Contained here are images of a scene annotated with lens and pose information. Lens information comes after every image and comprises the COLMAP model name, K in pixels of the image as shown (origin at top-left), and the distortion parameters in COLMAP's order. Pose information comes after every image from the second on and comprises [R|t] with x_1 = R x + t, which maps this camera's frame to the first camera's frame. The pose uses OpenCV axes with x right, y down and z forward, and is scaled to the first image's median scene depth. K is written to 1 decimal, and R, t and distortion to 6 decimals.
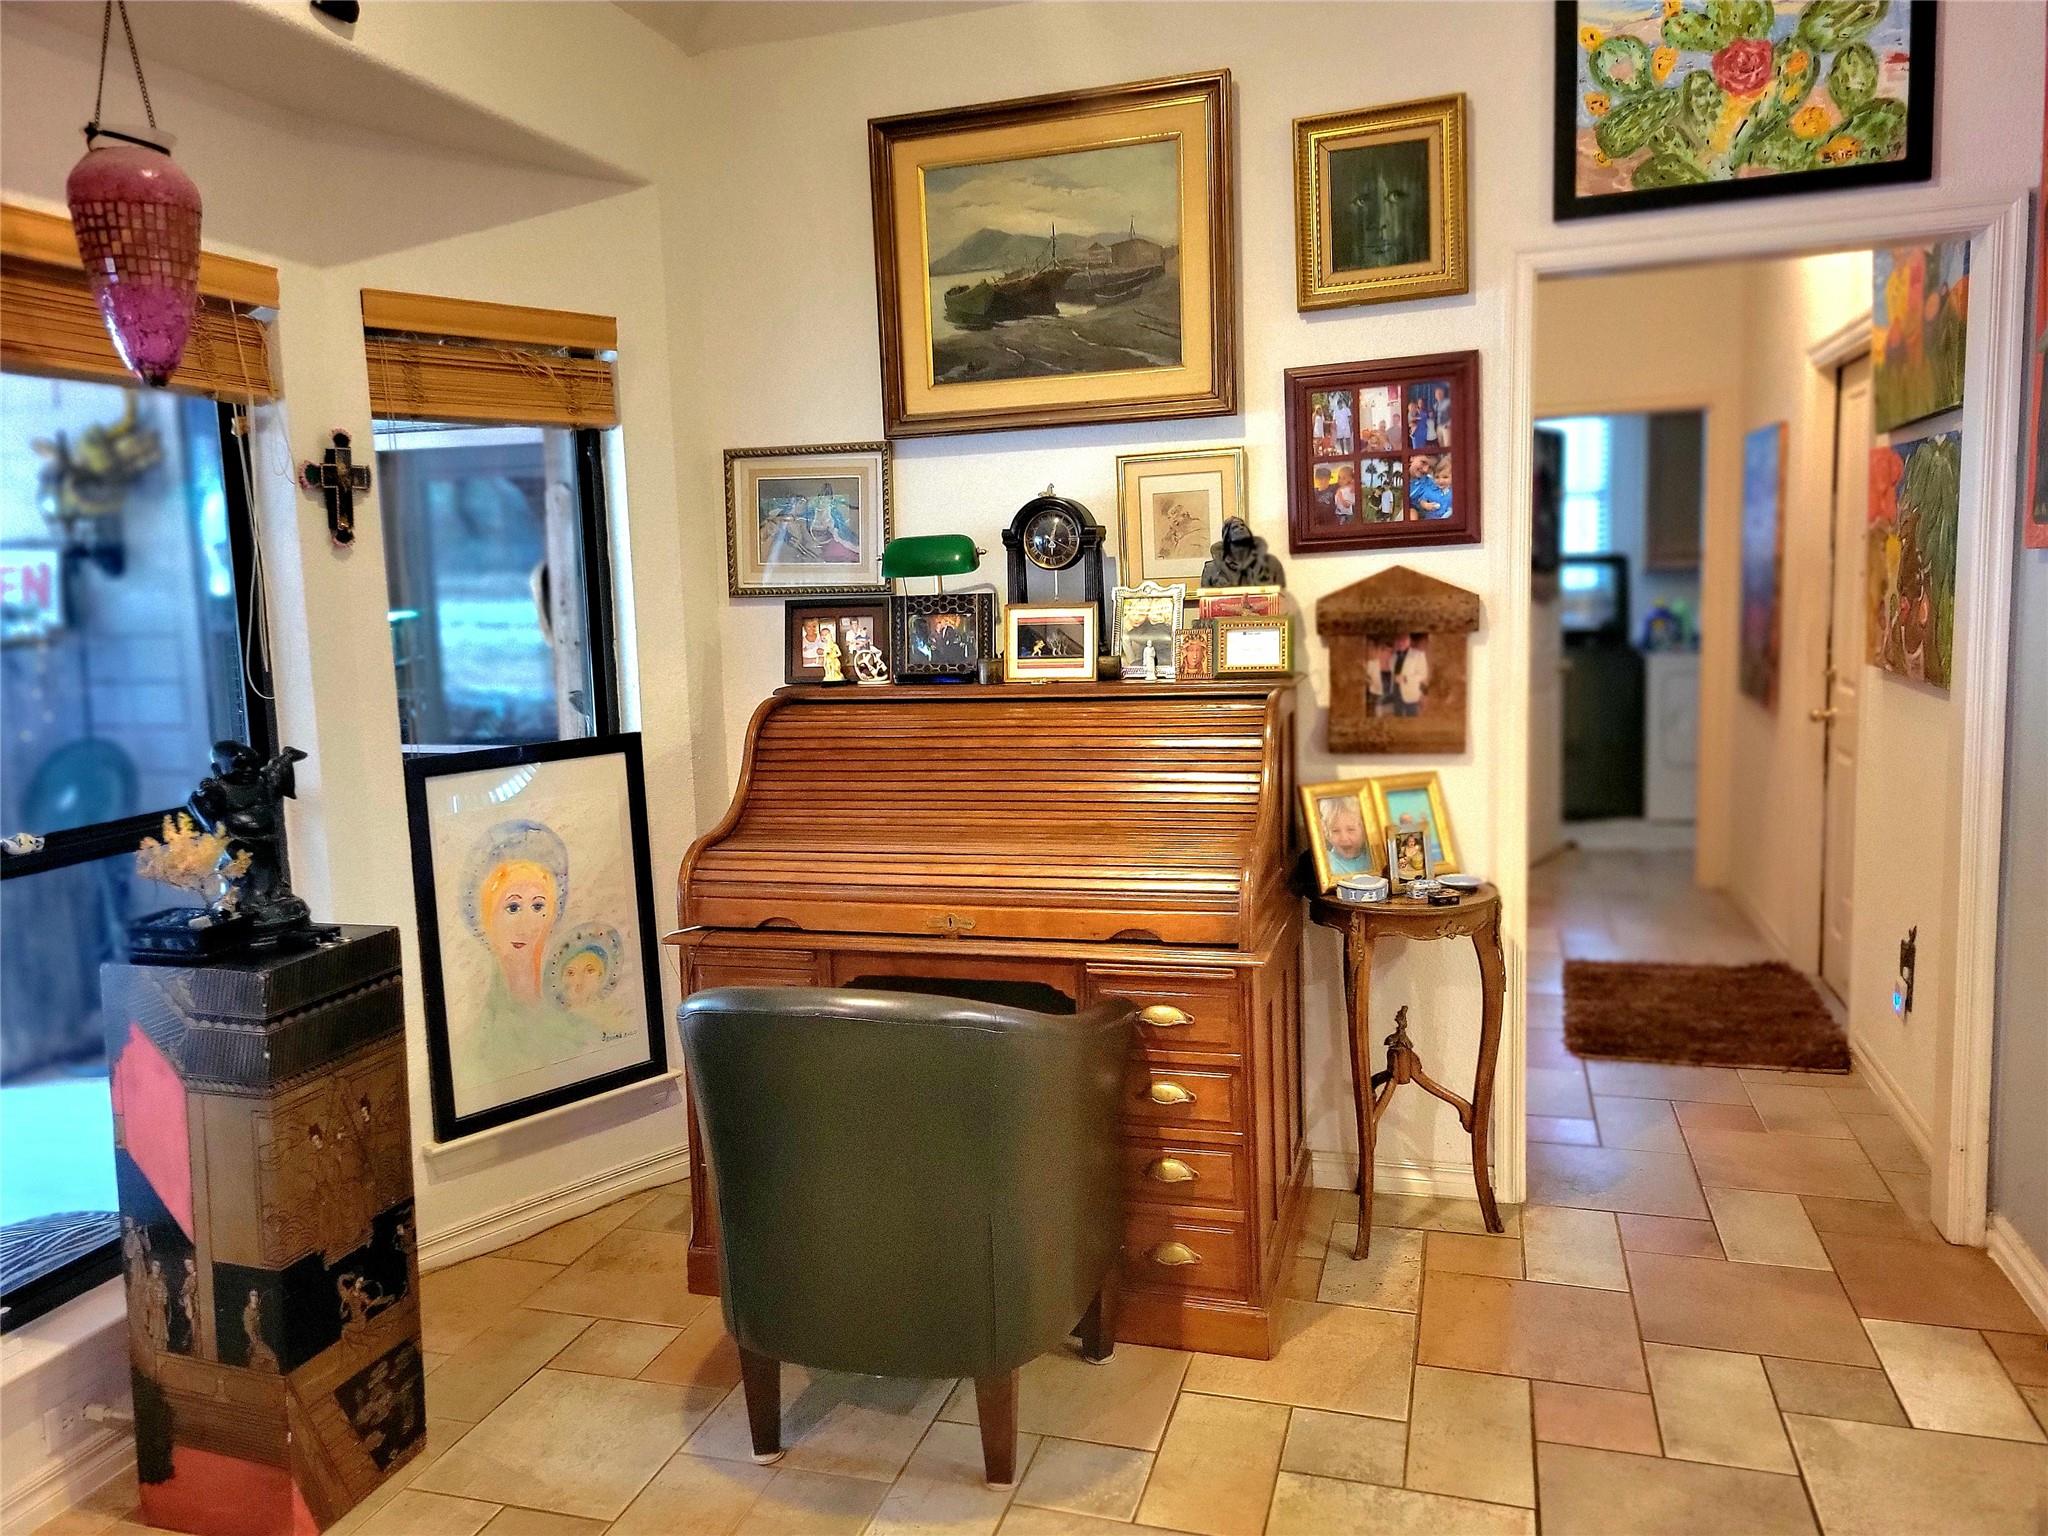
lens RADIAL K [[1538.9, 0, 989.0], [0, 1538.9, 739.0], [0, 0, 1]] dist [0.075243, -0.051802]
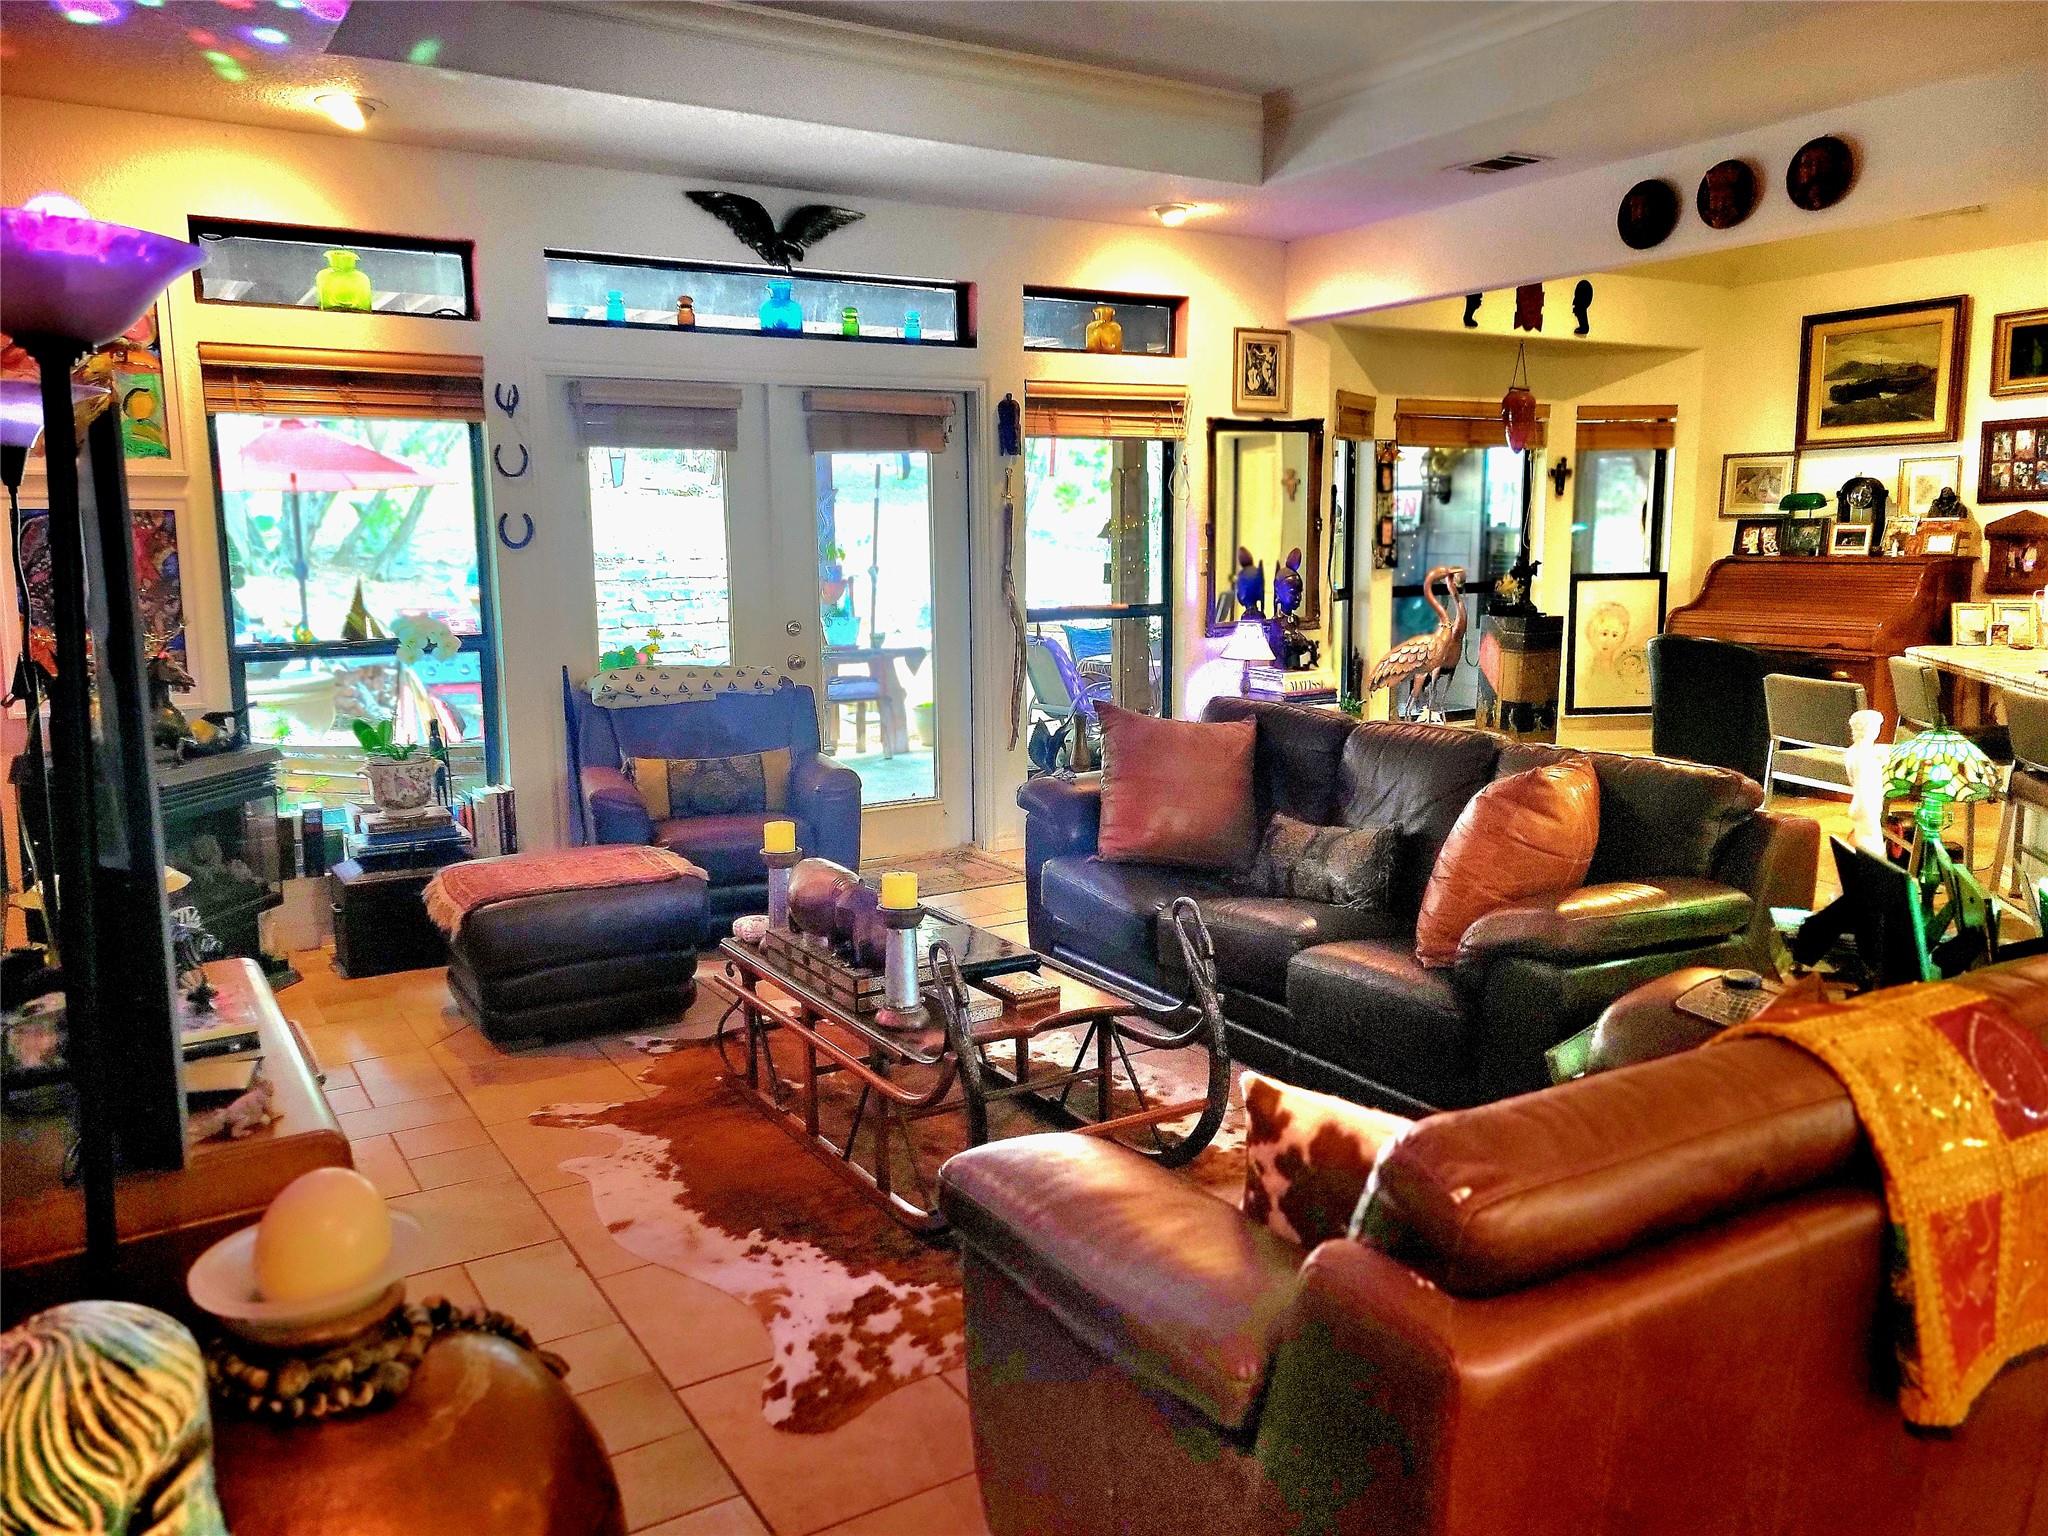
lens RADIAL K [[1538.9, 0, 989.0], [0, 1538.9, 739.0], [0, 0, 1]] dist [0.075243, -0.051802]
pose [[0.750593, 0.120569, -0.649672, 0.643079], [-0.088662, 0.992698, 0.081793, 0.161091], [0.654790, -0.003792, 0.755802, -1.675776]]
